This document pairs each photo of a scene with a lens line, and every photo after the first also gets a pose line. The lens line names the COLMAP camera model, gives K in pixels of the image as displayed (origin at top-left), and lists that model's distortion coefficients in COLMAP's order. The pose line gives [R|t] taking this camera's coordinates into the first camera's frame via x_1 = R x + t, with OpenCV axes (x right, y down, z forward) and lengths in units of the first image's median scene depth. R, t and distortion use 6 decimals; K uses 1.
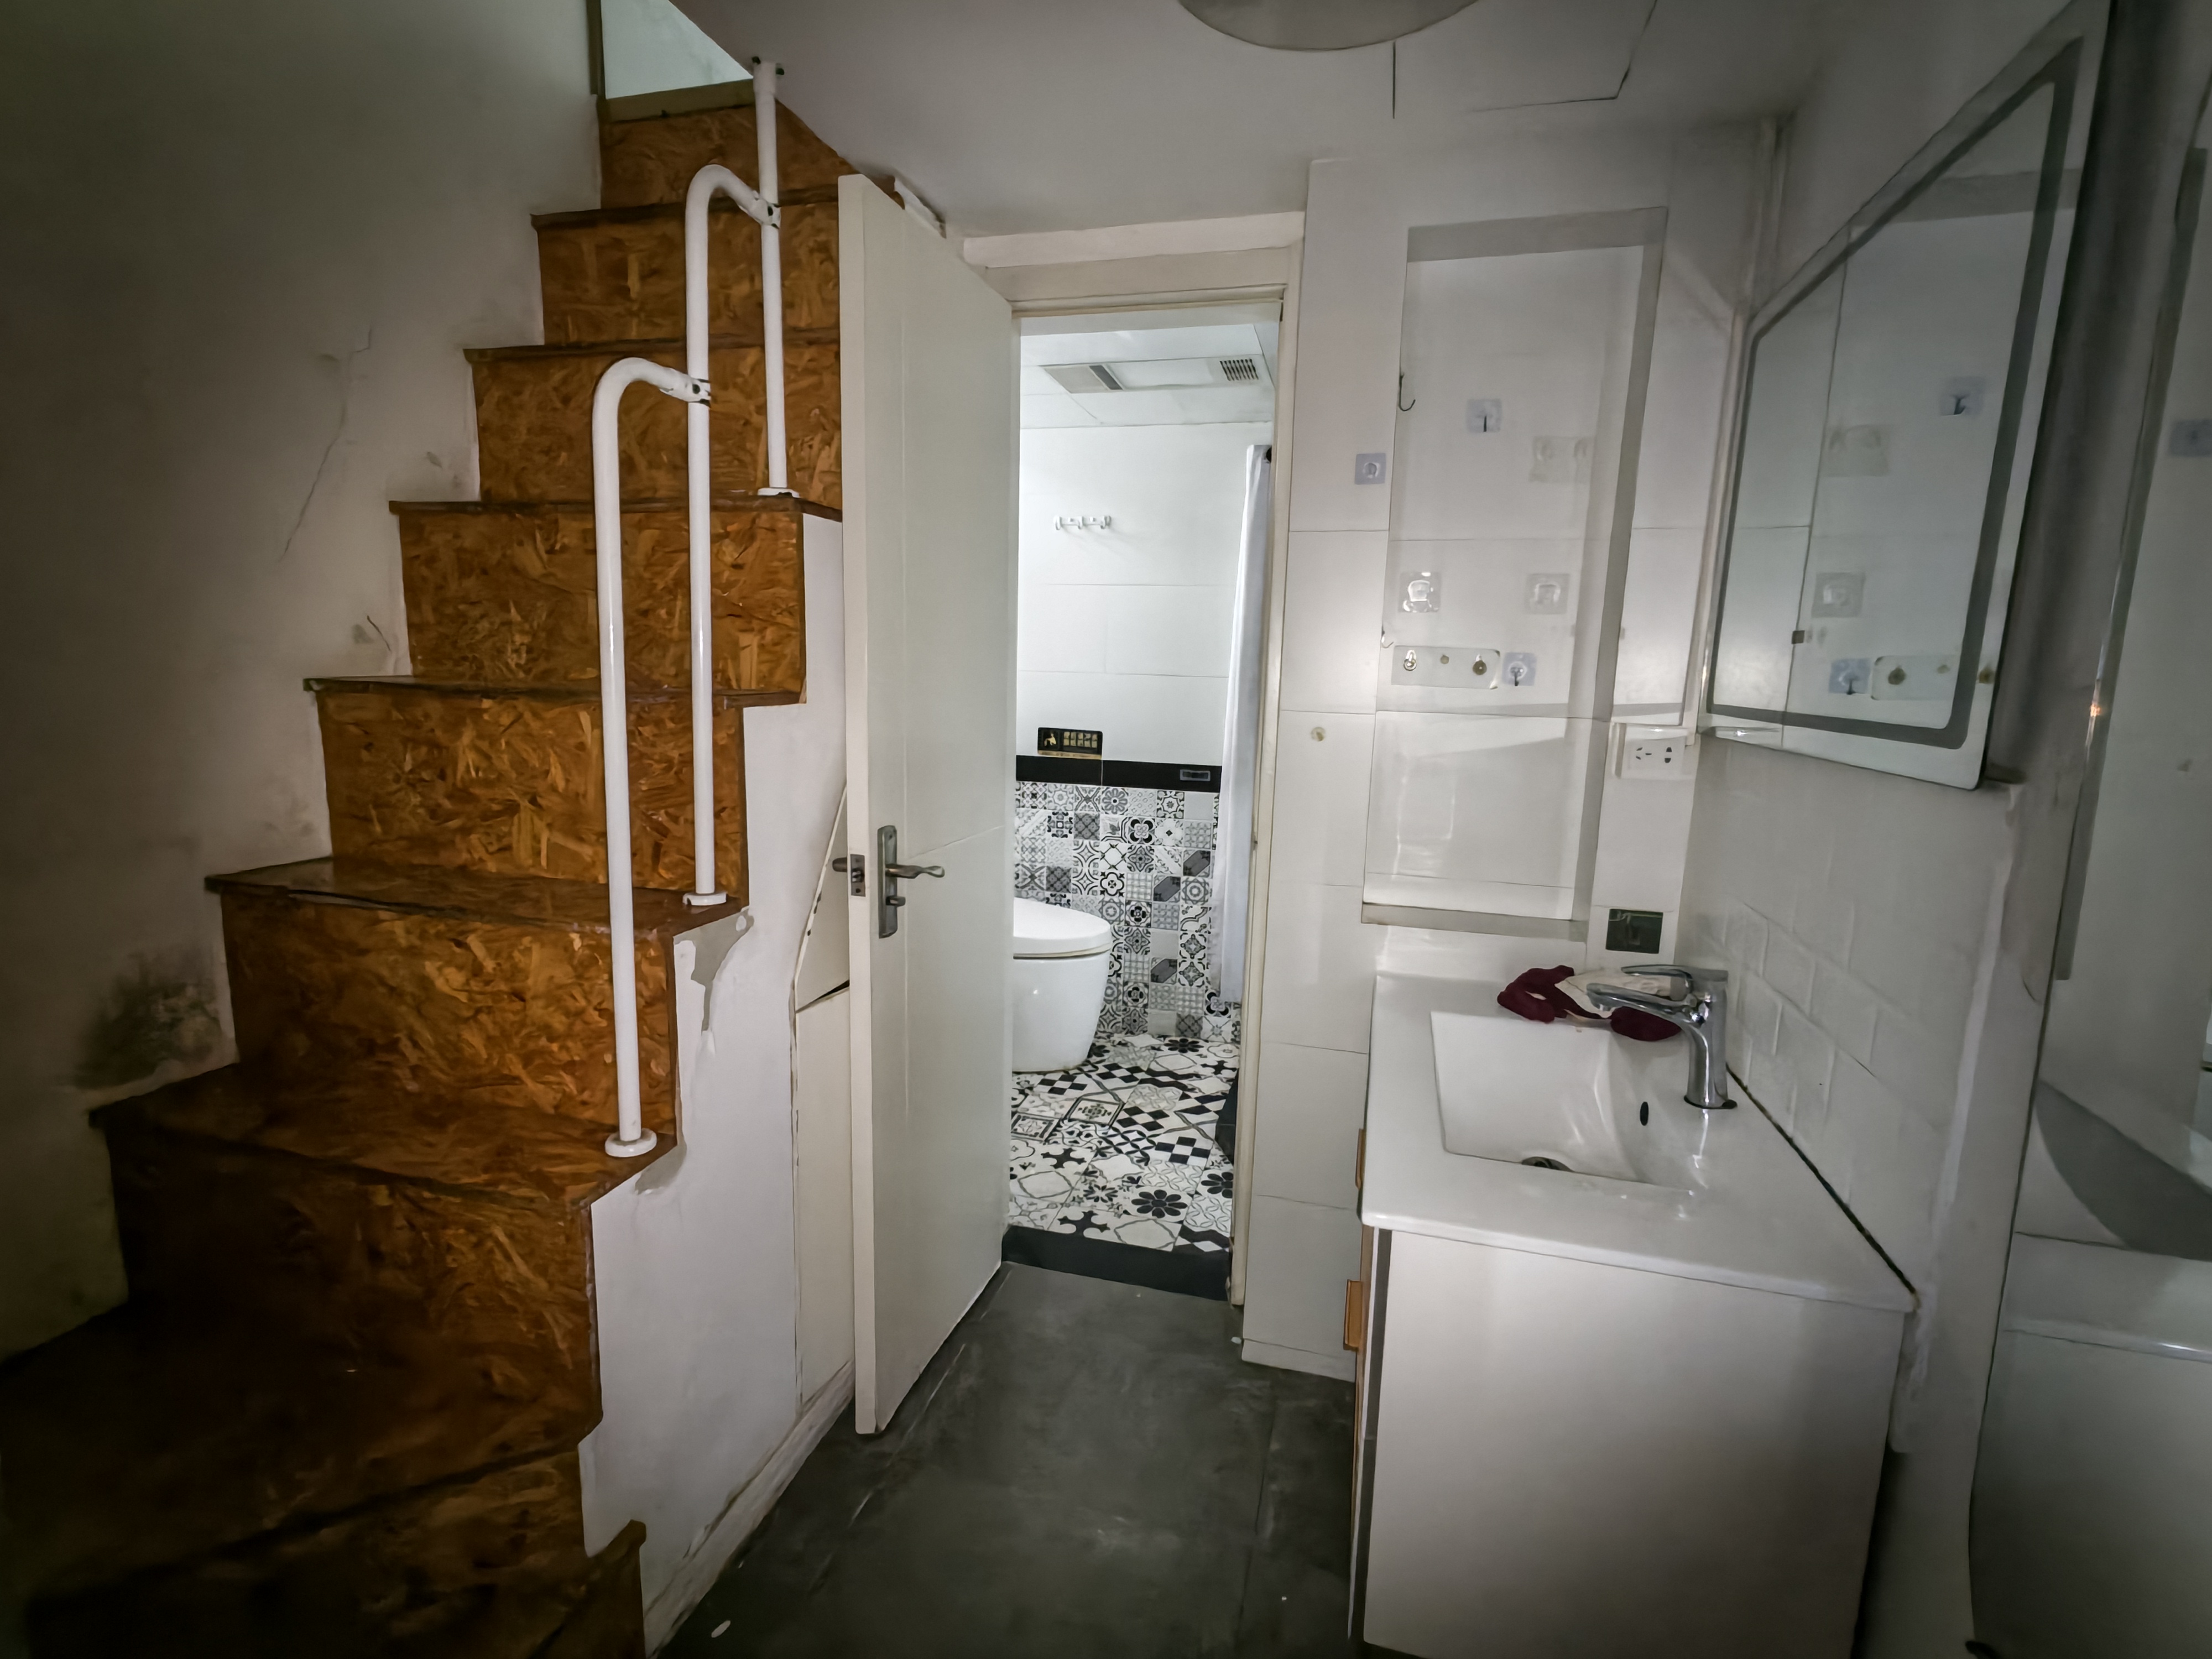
lens RADIAL K [[1025.2, 0, 1109.5], [0, 1025.2, 825.7], [0, 0, 1]] dist [0.001025, 0.000069]
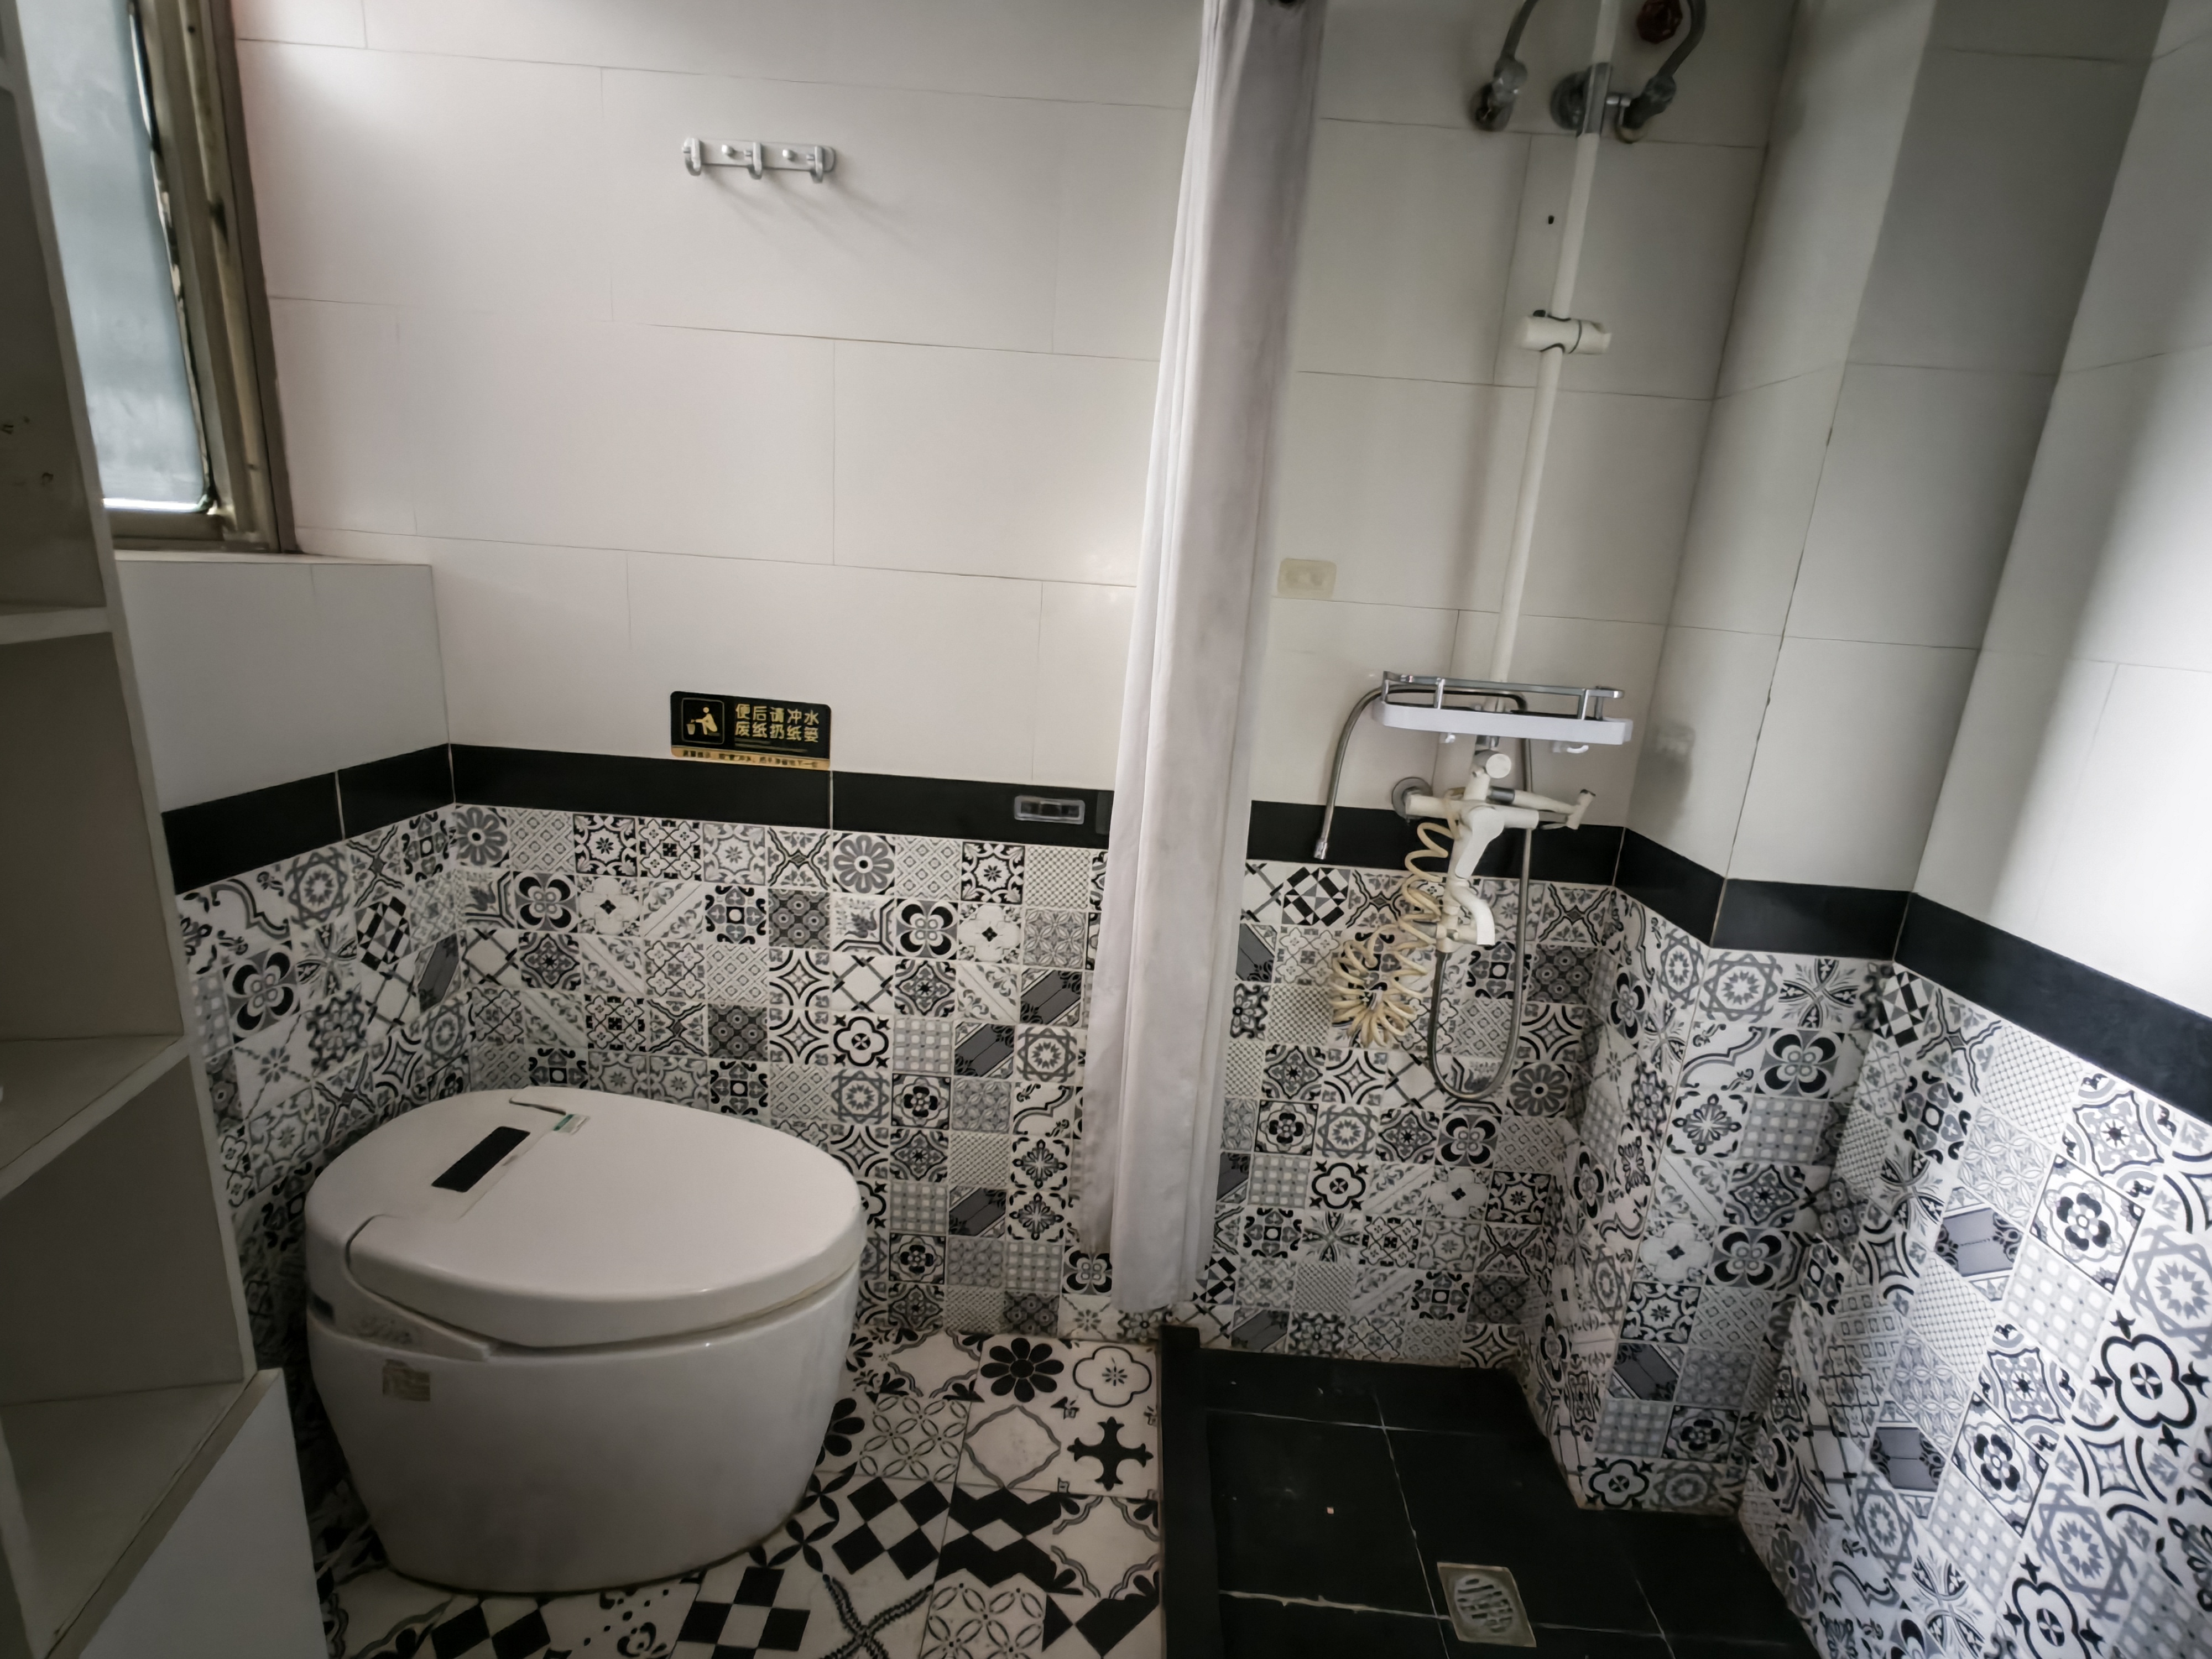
lens RADIAL K [[1025.2, 0, 1096.9], [0, 1025.2, 834.9], [0, 0, 1]] dist [0.001025, 0.000069]
pose [[0.973254, -0.022313, 0.228646, 0.002375], [-0.002284, 0.994283, 0.106752, -0.083101], [-0.229721, -0.104419, 0.967639, 0.554953]]
